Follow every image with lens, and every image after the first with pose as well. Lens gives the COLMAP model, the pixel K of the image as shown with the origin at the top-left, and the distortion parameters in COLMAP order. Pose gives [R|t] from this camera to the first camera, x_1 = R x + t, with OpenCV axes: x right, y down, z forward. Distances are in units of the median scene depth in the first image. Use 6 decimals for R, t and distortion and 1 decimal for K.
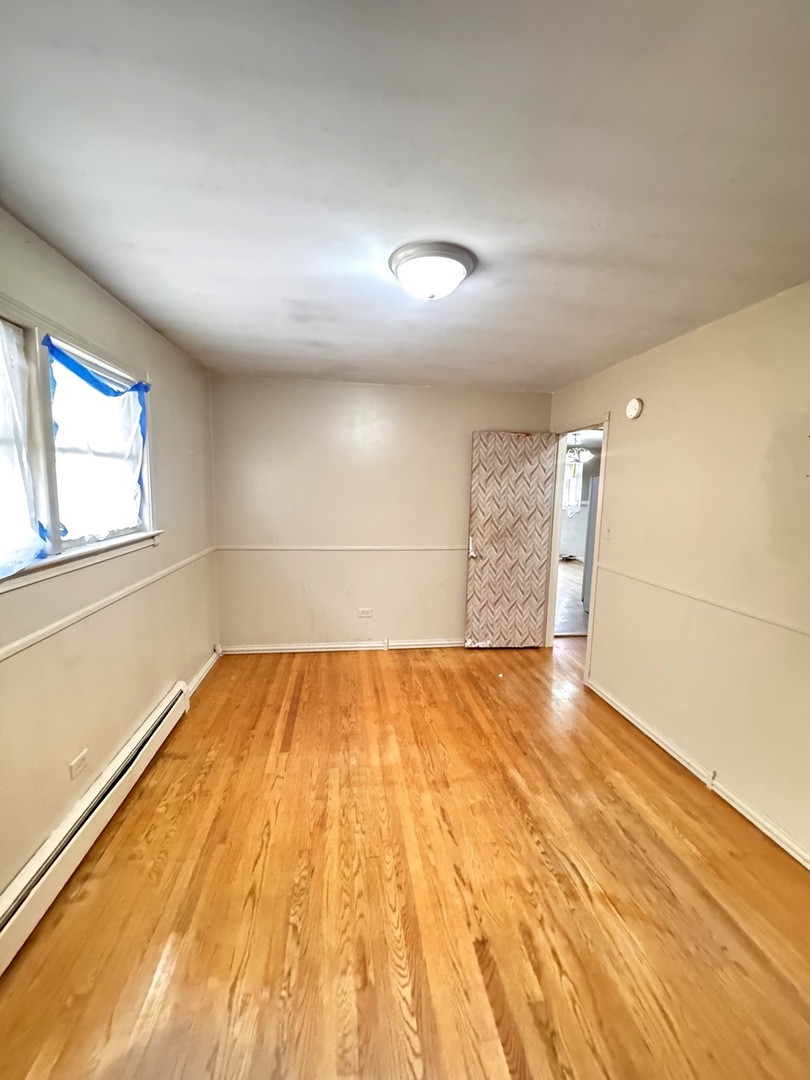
lens RADIAL K [[430.3, 0, 405.0], [0, 430.3, 540.0], [0, 0, 1]] dist [-0.001526, 0.000288]
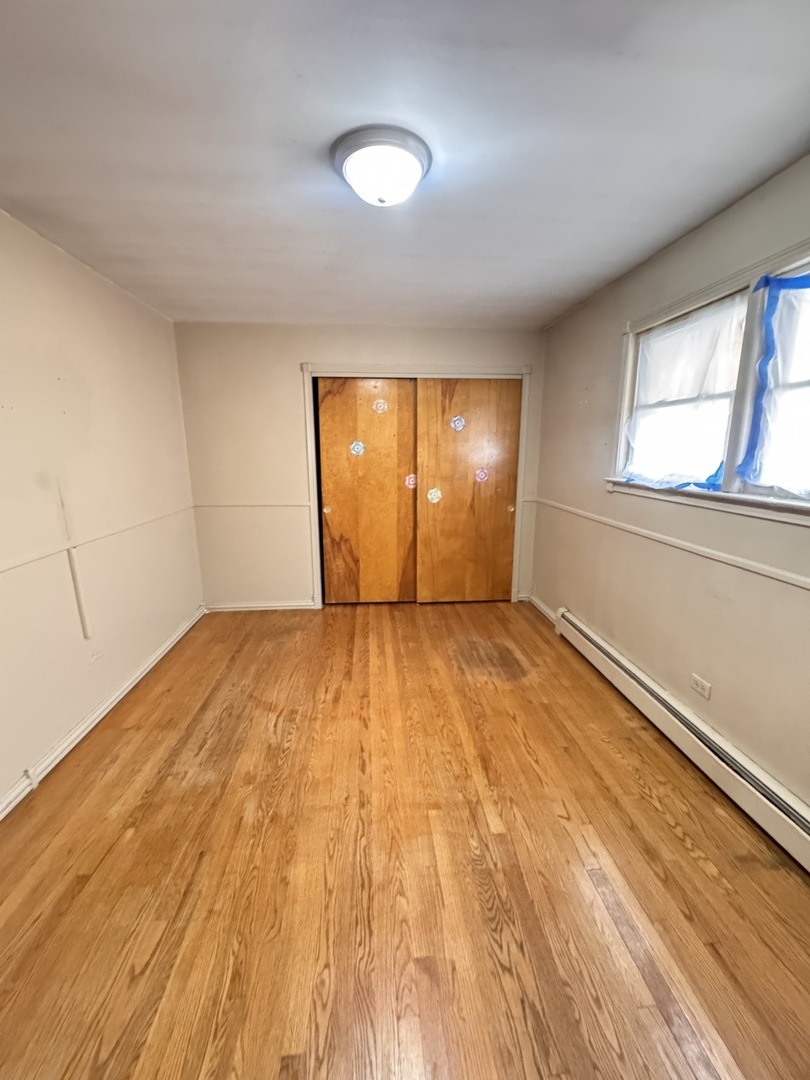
lens RADIAL K [[430.3, 0, 405.0], [0, 430.3, 540.0], [0, 0, 1]] dist [-0.001526, 0.000288]
pose [[-0.998326, -0.026410, 0.051463, -0.039182], [-0.007515, 0.941366, 0.337302, -0.166268], [-0.057354, 0.336351, -0.939989, 1.631677]]
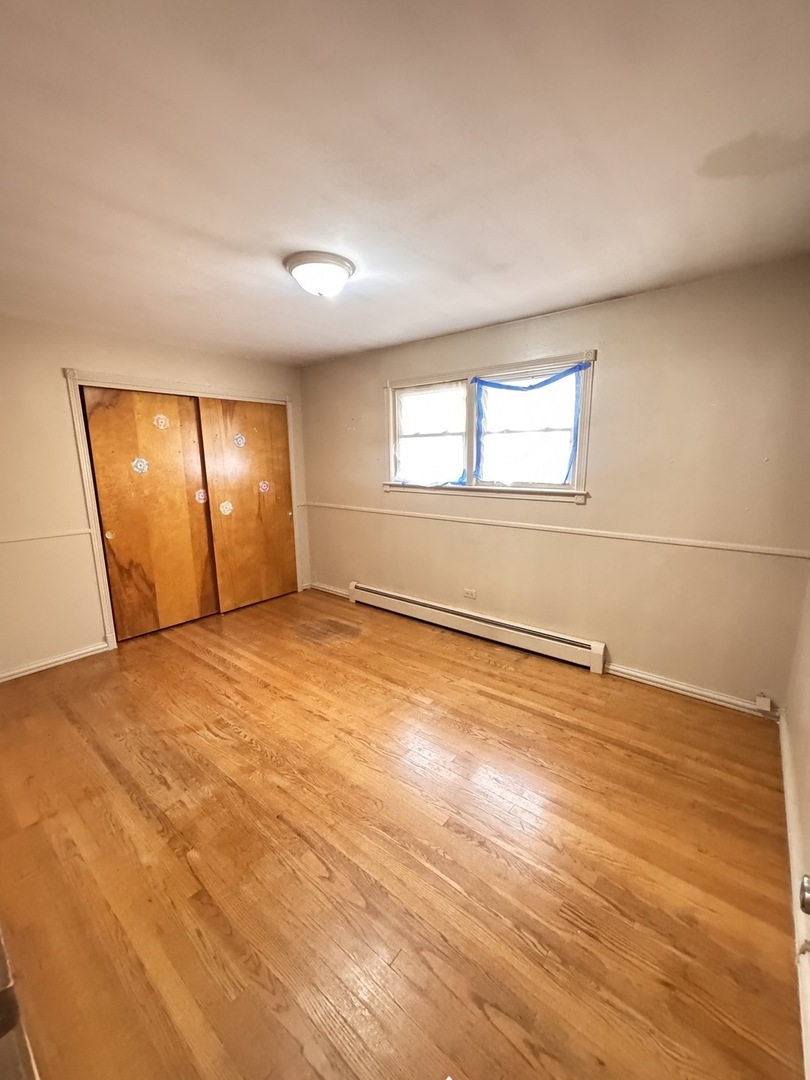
lens RADIAL K [[430.3, 0, 405.0], [0, 430.3, 540.0], [0, 0, 1]] dist [-0.001526, 0.000288]
pose [[-0.730819, 0.122203, -0.671543, 0.640723], [-0.092886, 0.956886, 0.275212, -0.197529], [0.676222, 0.263507, -0.687960, 1.753040]]
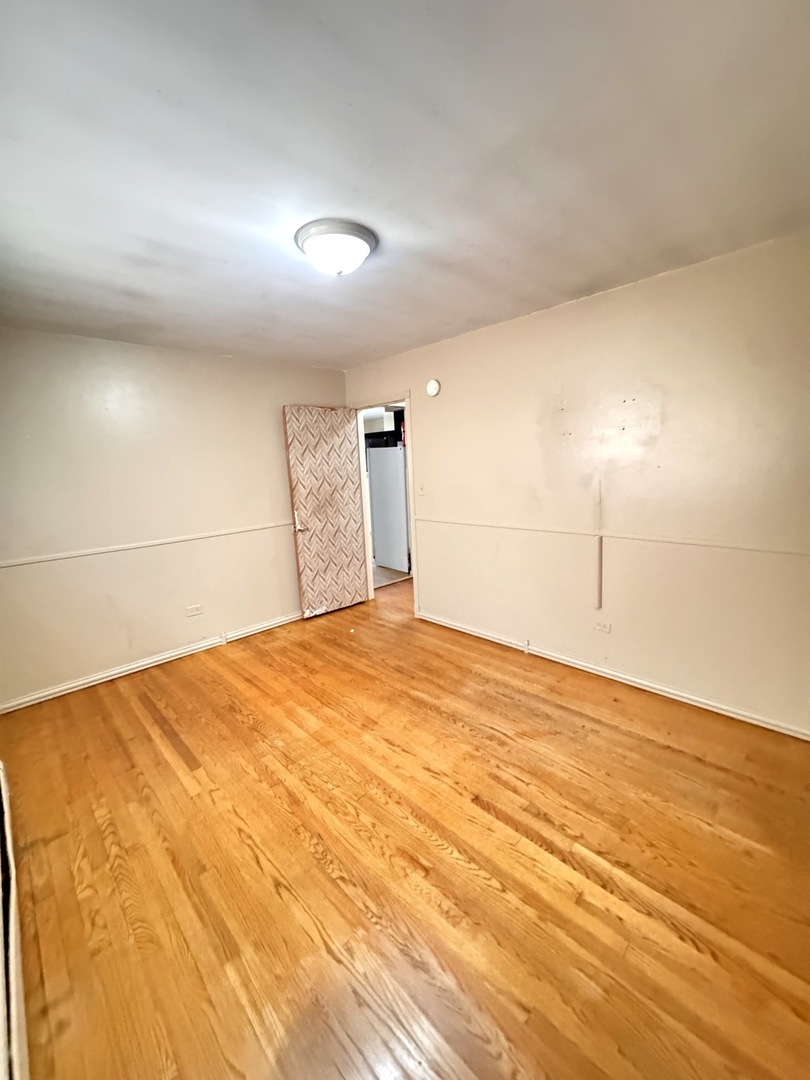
lens RADIAL K [[430.3, 0, 405.0], [0, 430.3, 540.0], [0, 0, 1]] dist [-0.001526, 0.000288]
pose [[0.806146, -0.162687, 0.568913, -0.412495], [0.136902, 0.986654, 0.088156, 0.011902], [-0.575662, 0.006819, 0.817659, 0.034801]]
